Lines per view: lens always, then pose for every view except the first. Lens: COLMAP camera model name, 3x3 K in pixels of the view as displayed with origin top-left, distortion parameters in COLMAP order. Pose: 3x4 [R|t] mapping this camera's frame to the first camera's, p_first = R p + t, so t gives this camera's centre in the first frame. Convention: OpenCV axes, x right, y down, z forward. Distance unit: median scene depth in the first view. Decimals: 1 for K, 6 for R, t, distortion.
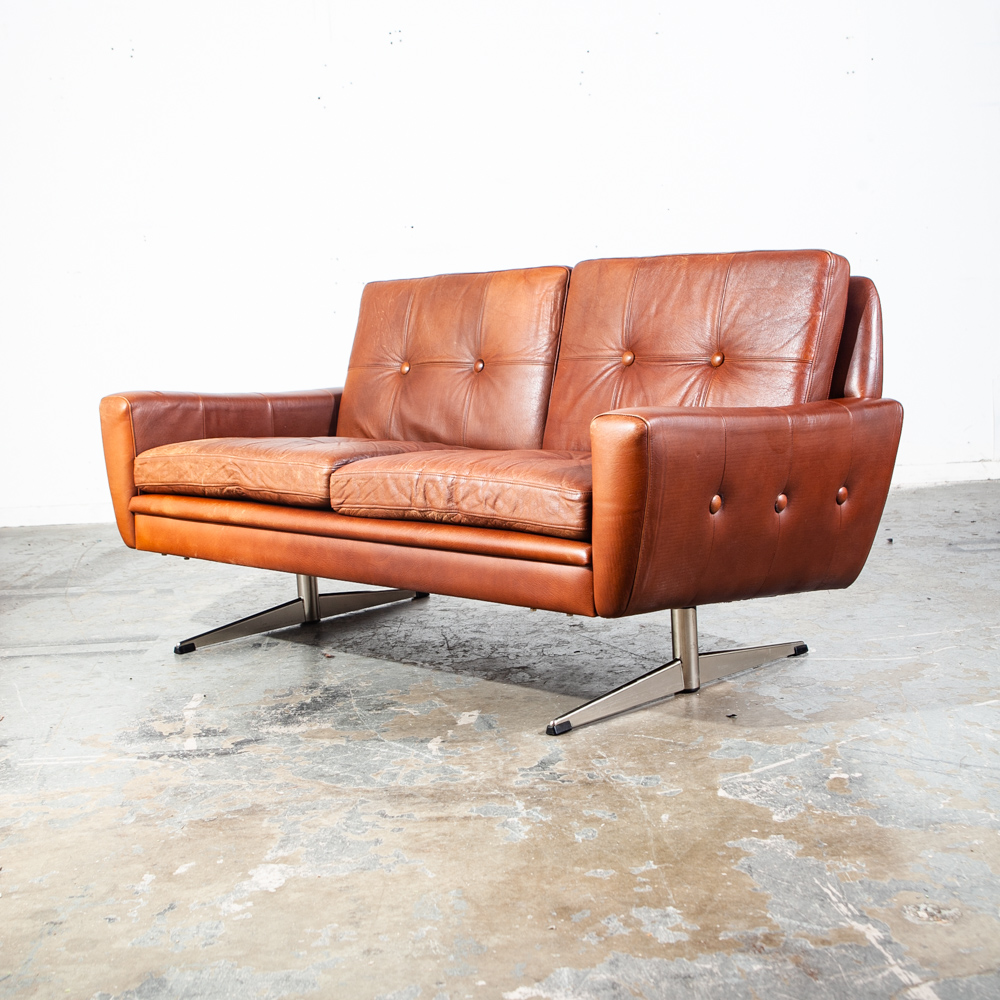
lens RADIAL K [[1709.5, 0, 499.1], [0, 1709.5, 525.5], [0, 0, 1]] dist [-0.006279, 0.000000]
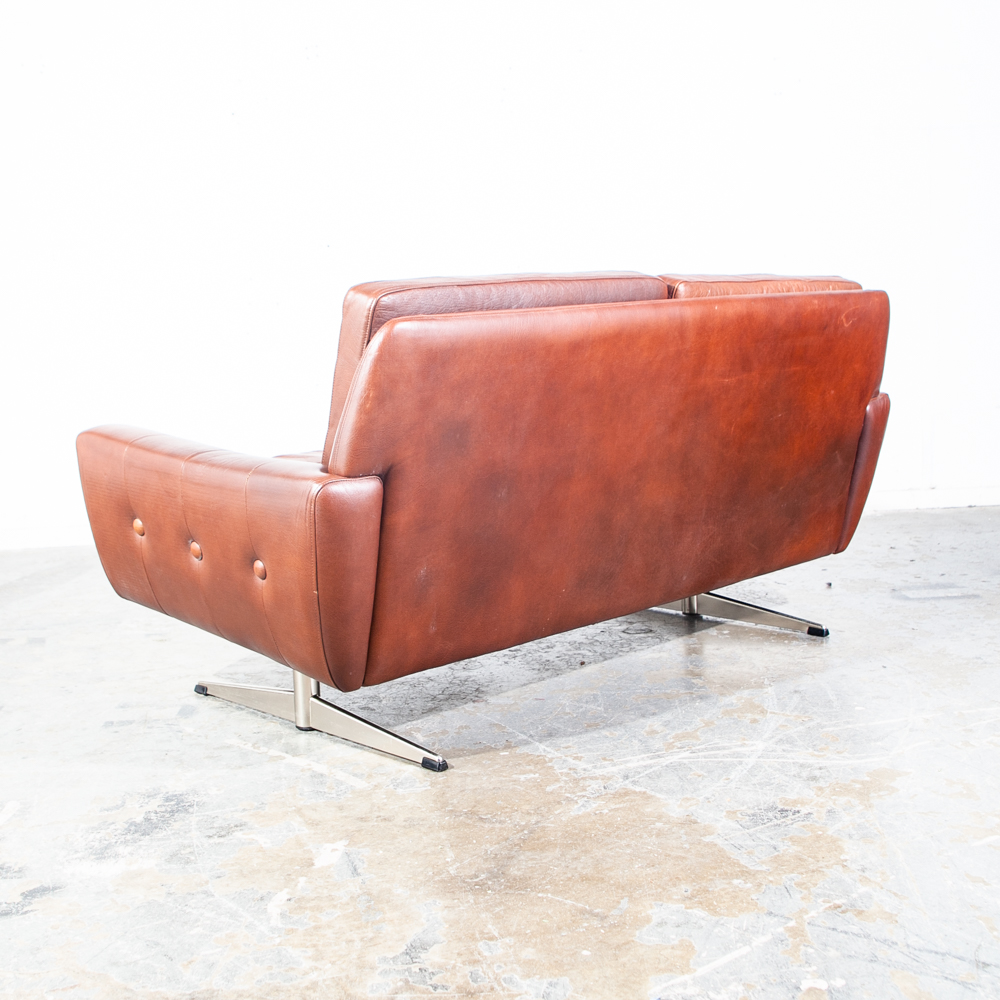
lens RADIAL K [[1451.7, 0, 483.1], [0, 1451.7, 483.2], [0, 0, 1]] dist [-0.079045, 0.000000]
pose [[0.999792, 0.004364, 0.019915, 0.039667], [-0.003971, 0.999798, -0.019708, -0.046879], [-0.019997, 0.019624, 0.999607, 0.342150]]
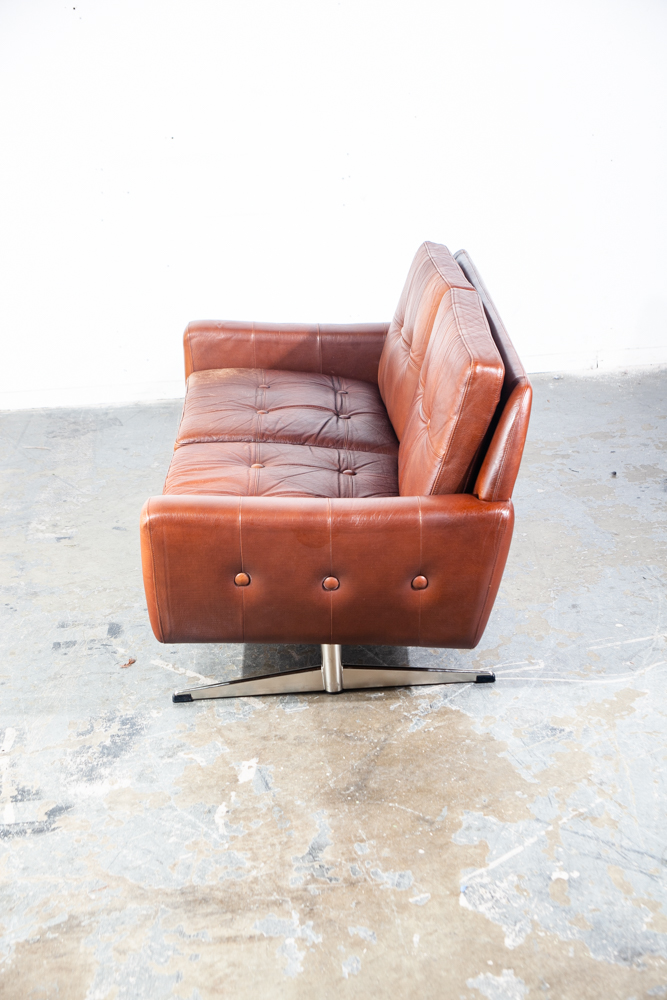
lens RADIAL K [[1606.2, 0, 332.6], [0, 1606.2, 499.7], [0, 0, 1]] dist [0.183243, 0.000000]
pose [[0.998729, -0.026941, 0.042609, -0.002201], [0.017587, 0.978323, 0.206337, -0.306656], [-0.047244, -0.205325, 0.977553, -0.049314]]
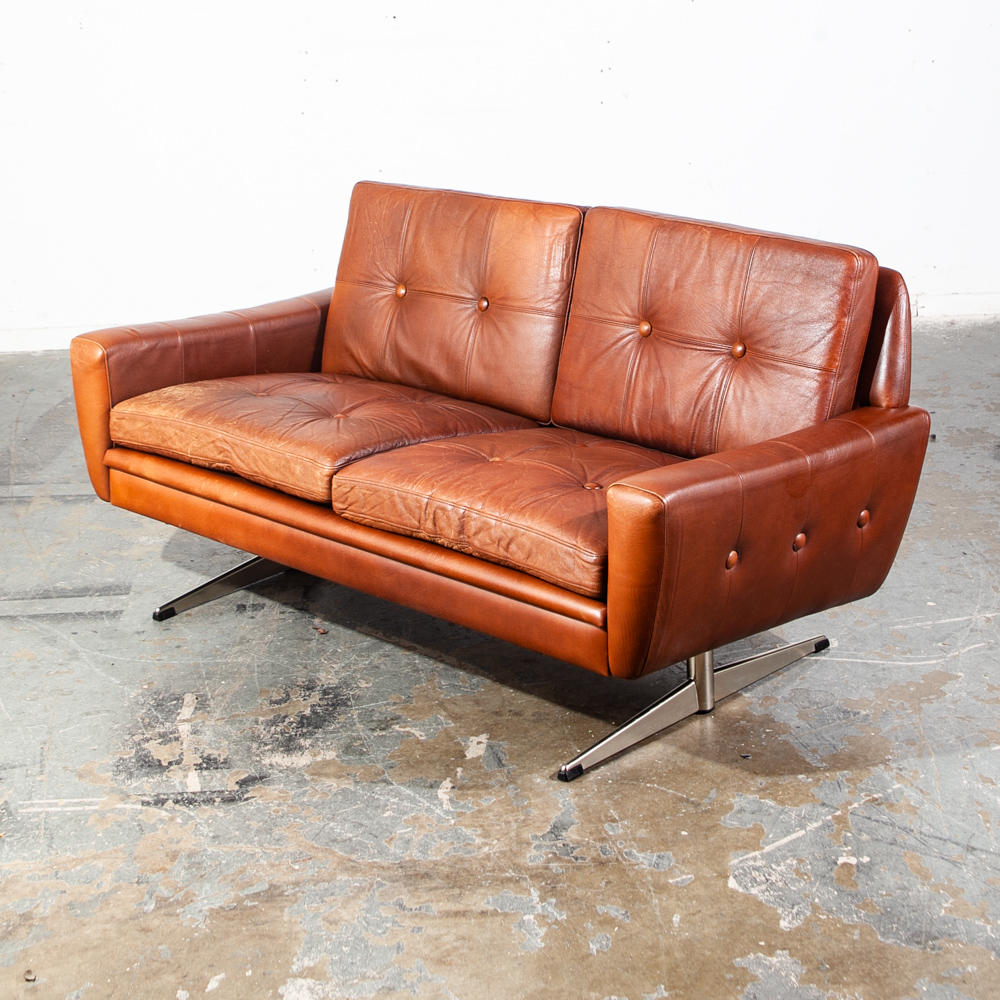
lens RADIAL K [[2298.5, 0, 520.8], [0, 2298.5, 200.6], [0, 0, 1]] dist [0.040523, 0.000000]
pose [[0.999619, 0.010190, 0.025669, -0.030686], [-0.011595, 0.998409, 0.055185, -0.279575], [-0.025066, -0.055461, 0.998146, -0.303020]]
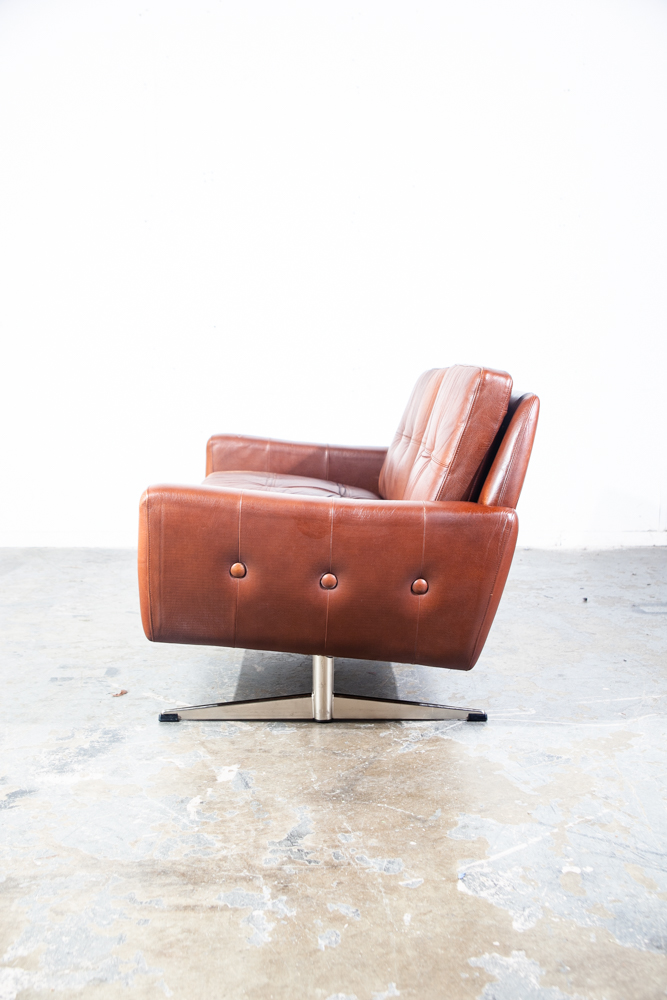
lens RADIAL K [[1174.5, 0, 334.1], [0, 1174.5, 507.9], [0, 0, 1]] dist [0.033687, 0.000000]
pose [[0.997851, 0.047432, 0.045214, 0.008220], [-0.046434, 0.998659, -0.022882, -0.046140], [-0.046239, 0.020733, 0.998715, 0.240986]]
